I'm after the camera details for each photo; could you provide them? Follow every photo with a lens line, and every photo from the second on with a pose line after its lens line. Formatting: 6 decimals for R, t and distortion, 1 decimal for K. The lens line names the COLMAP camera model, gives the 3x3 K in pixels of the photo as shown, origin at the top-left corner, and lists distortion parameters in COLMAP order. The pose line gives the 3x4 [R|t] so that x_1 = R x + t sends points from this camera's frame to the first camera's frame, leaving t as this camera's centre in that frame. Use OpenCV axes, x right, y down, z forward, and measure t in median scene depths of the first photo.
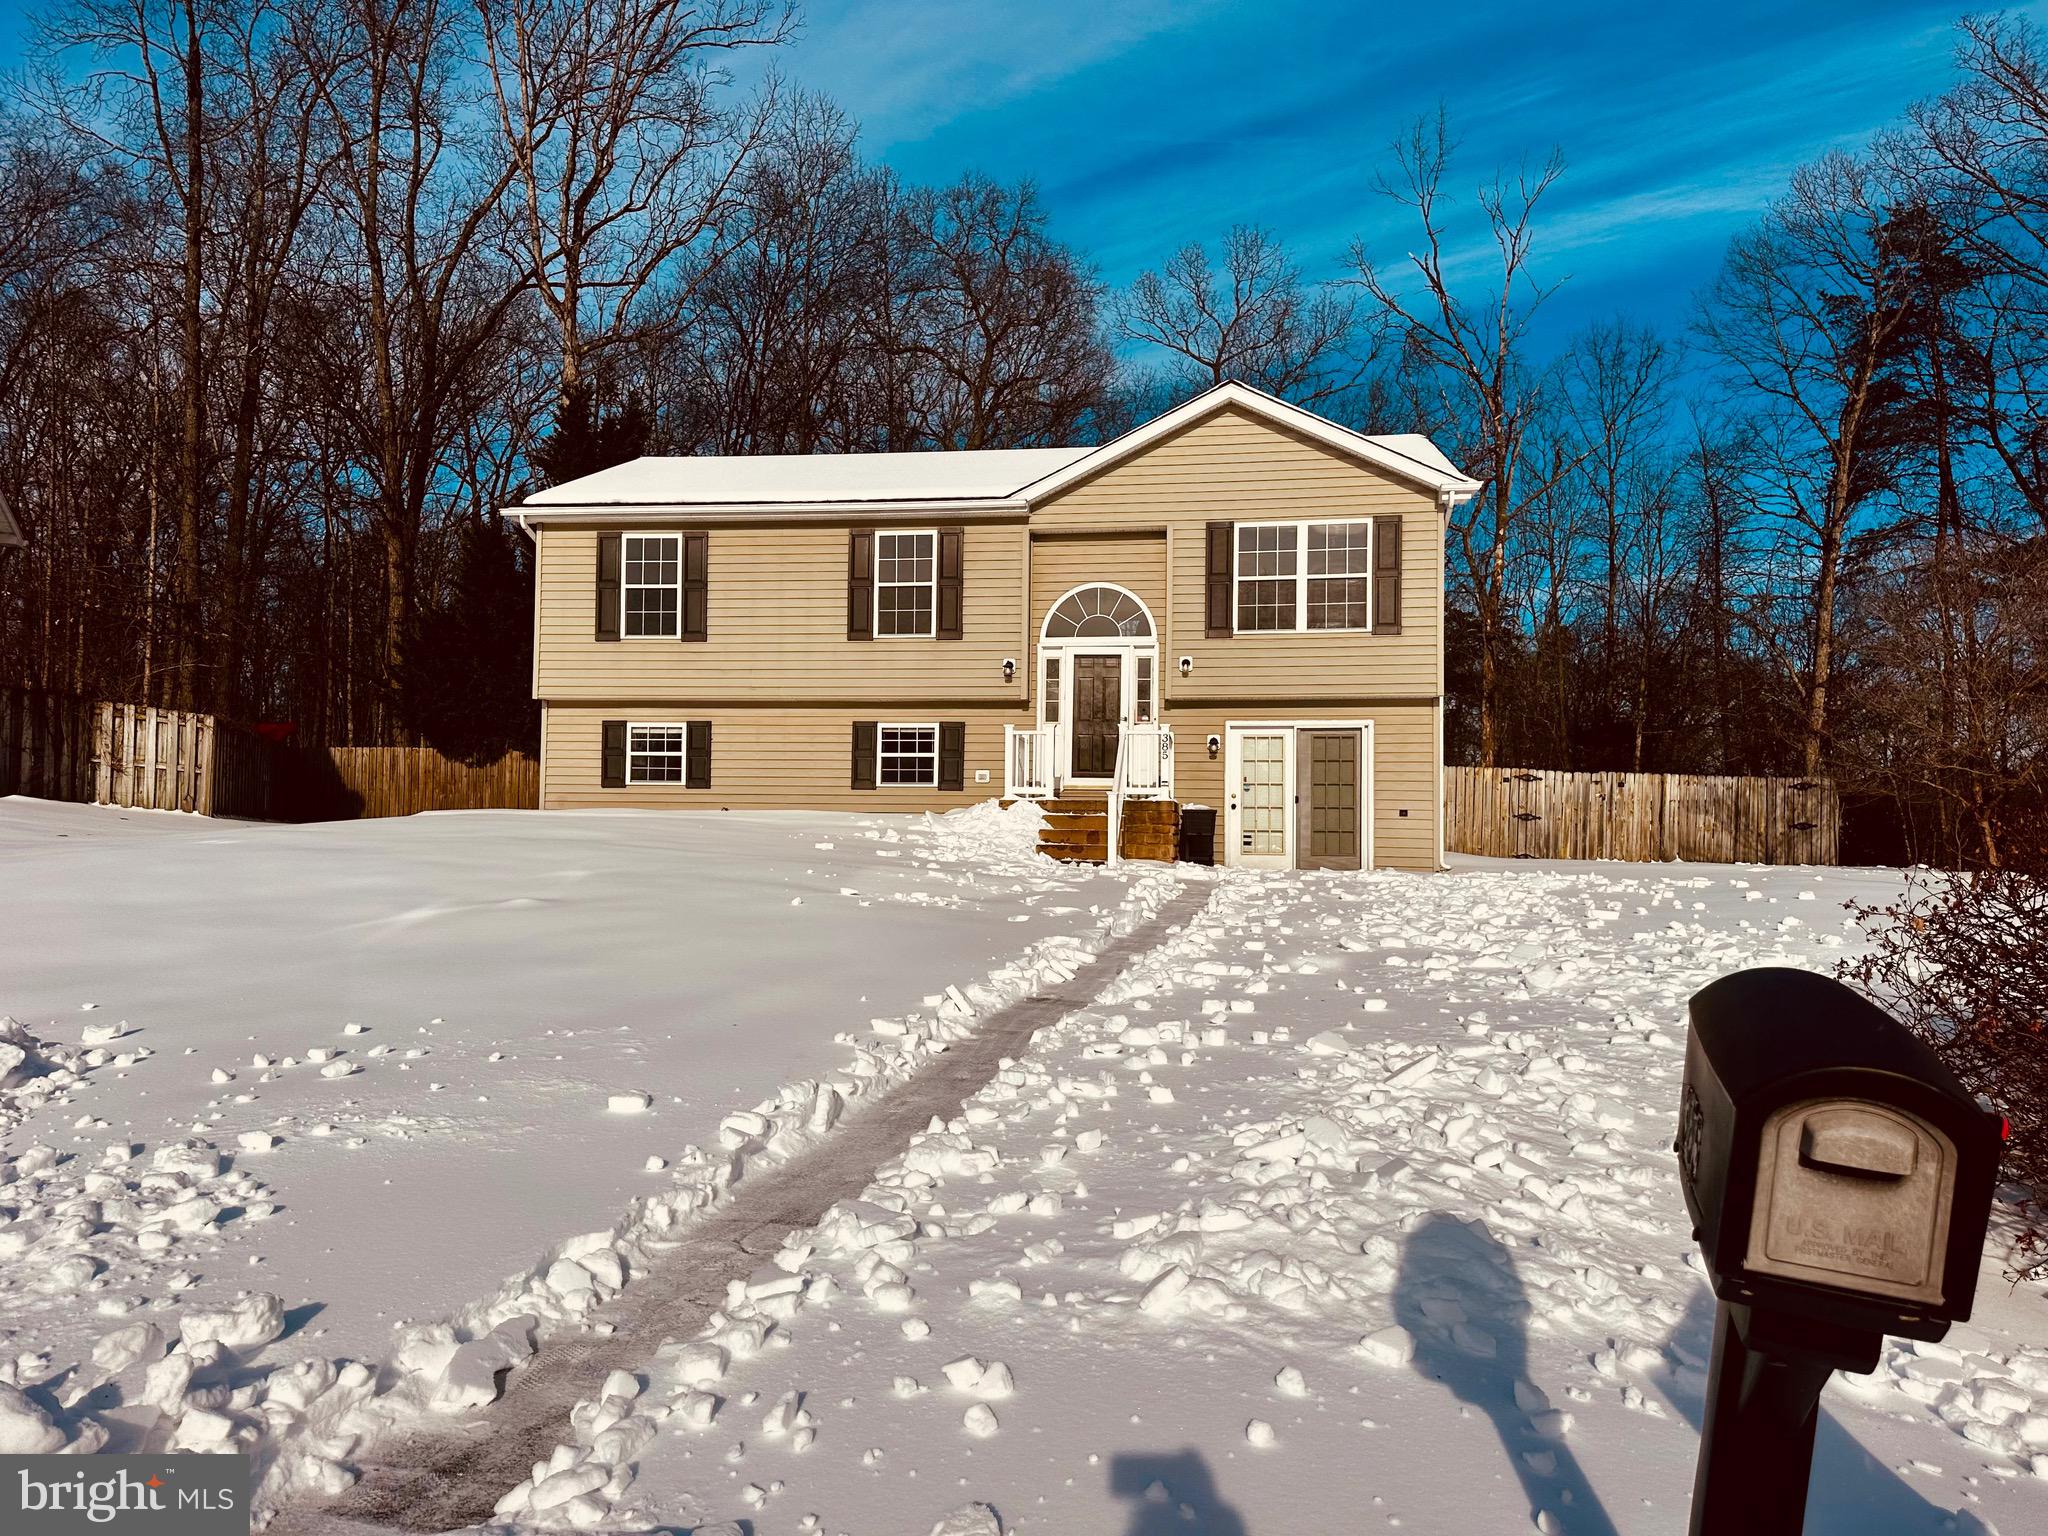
lens RADIAL K [[1411.6, 0, 1026.4], [0, 1411.6, 783.4], [0, 0, 1]] dist [0.094191, -0.107935]
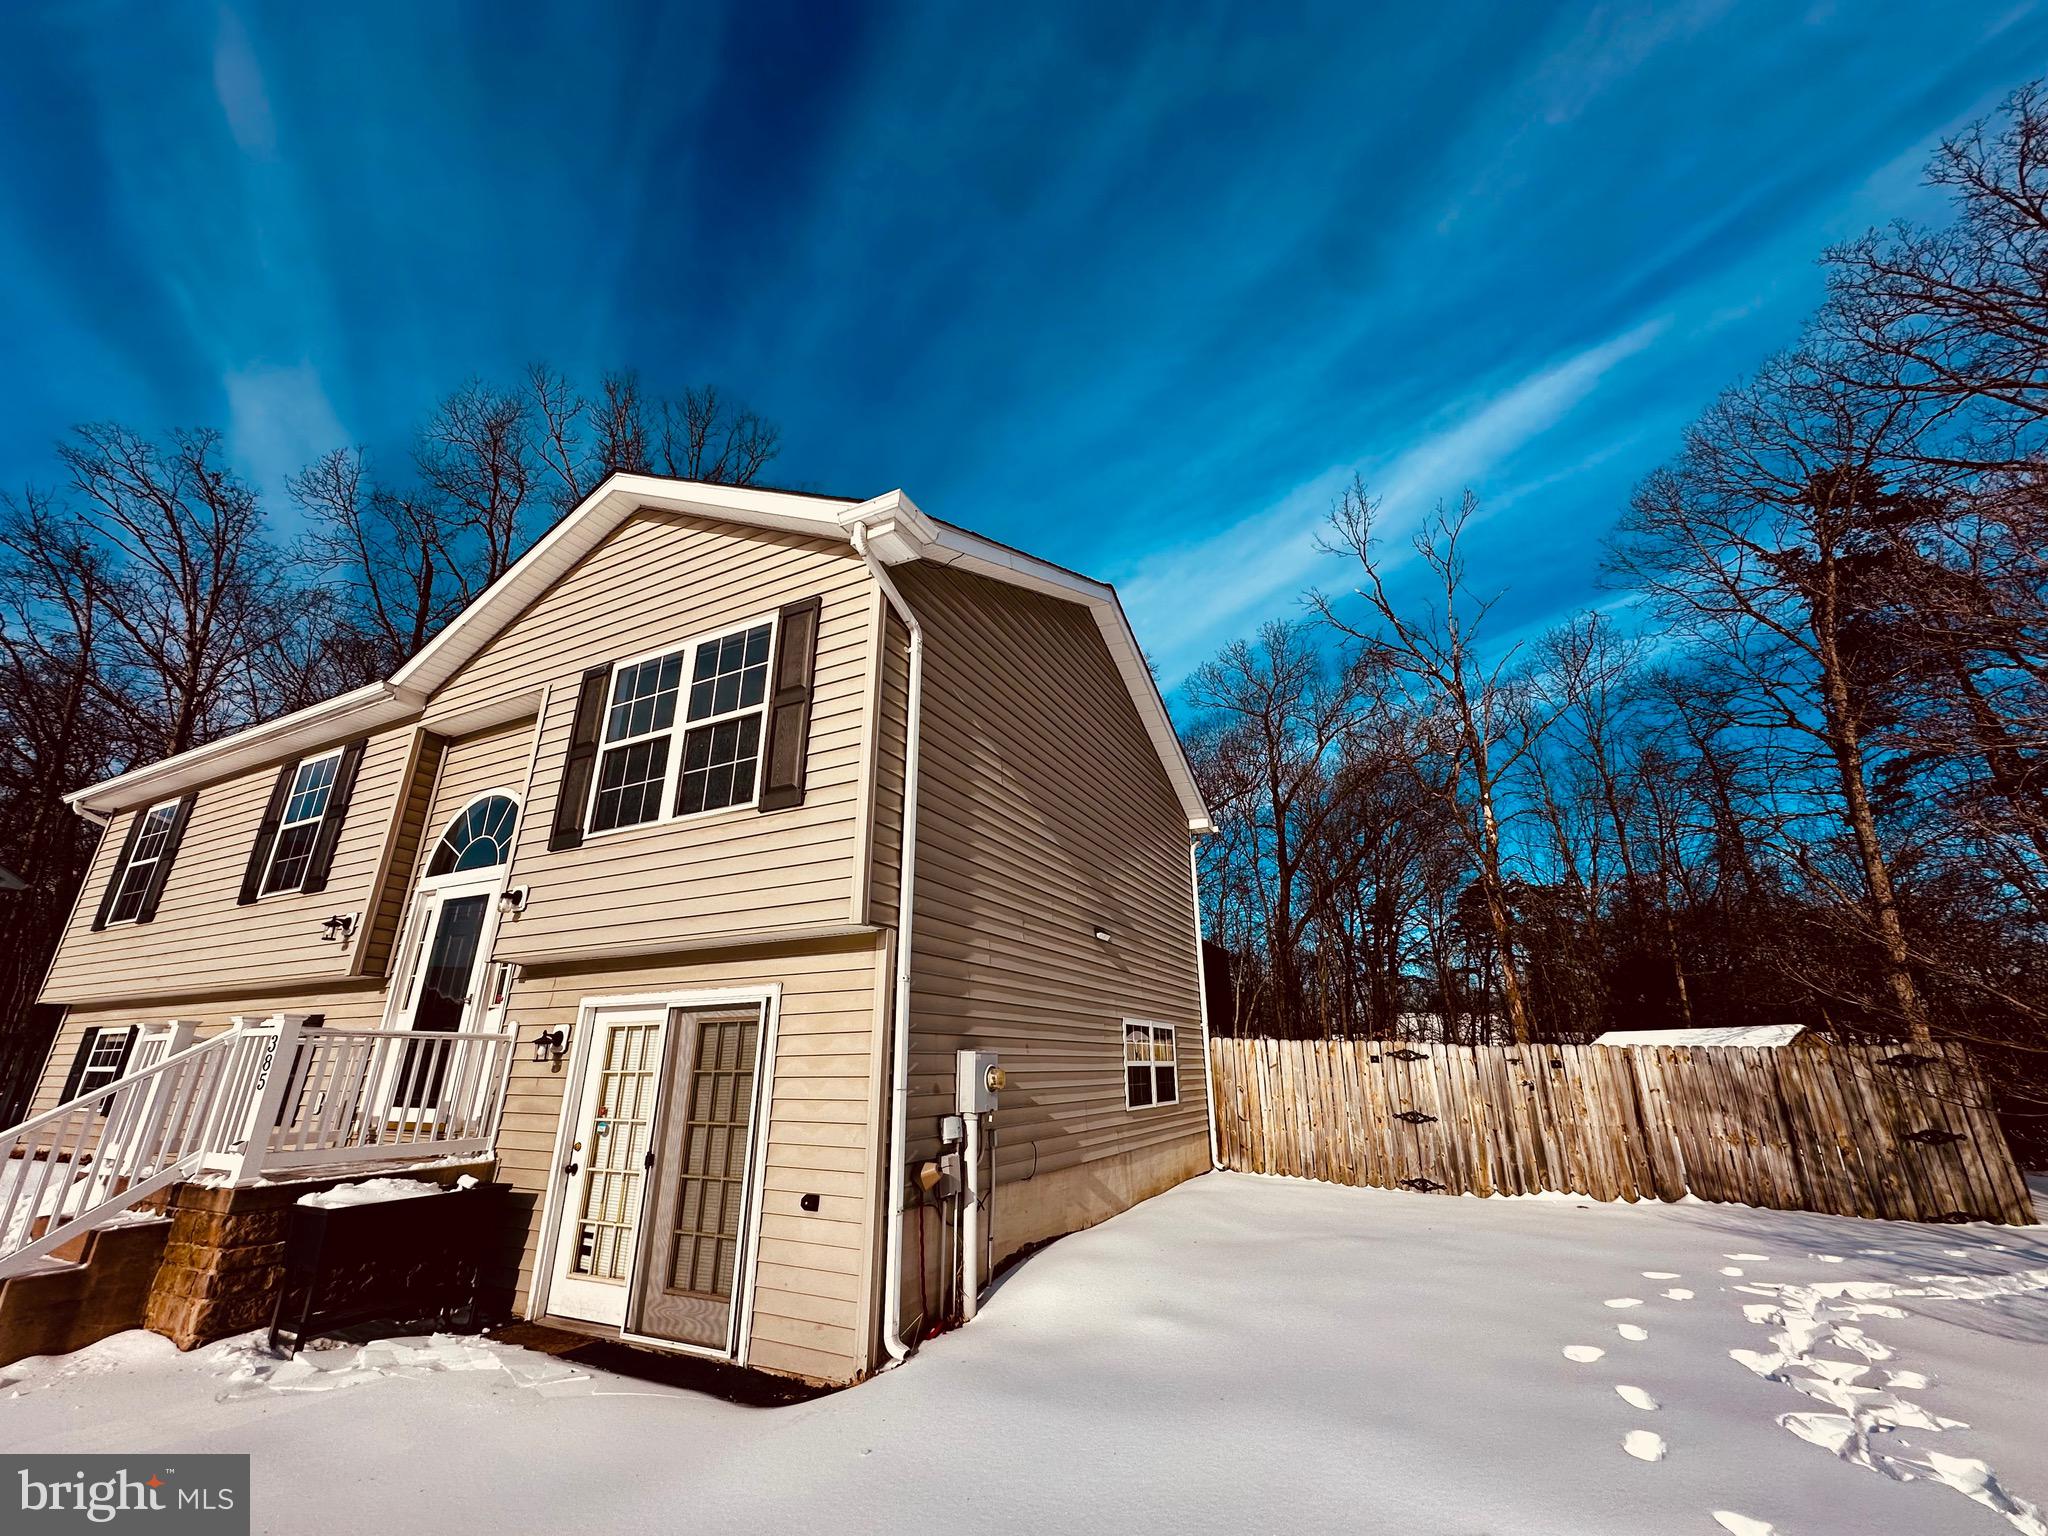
lens RADIAL K [[811.8, 0, 1024.1], [0, 811.8, 768.3], [0, 0, 1]] dist [-0.003780, 0.001035]
pose [[0.951670, -0.121762, -0.281956, 0.387195], [0.029627, 0.950168, -0.310329, -0.024639], [0.305691, 0.286977, 0.907853, 0.704502]]
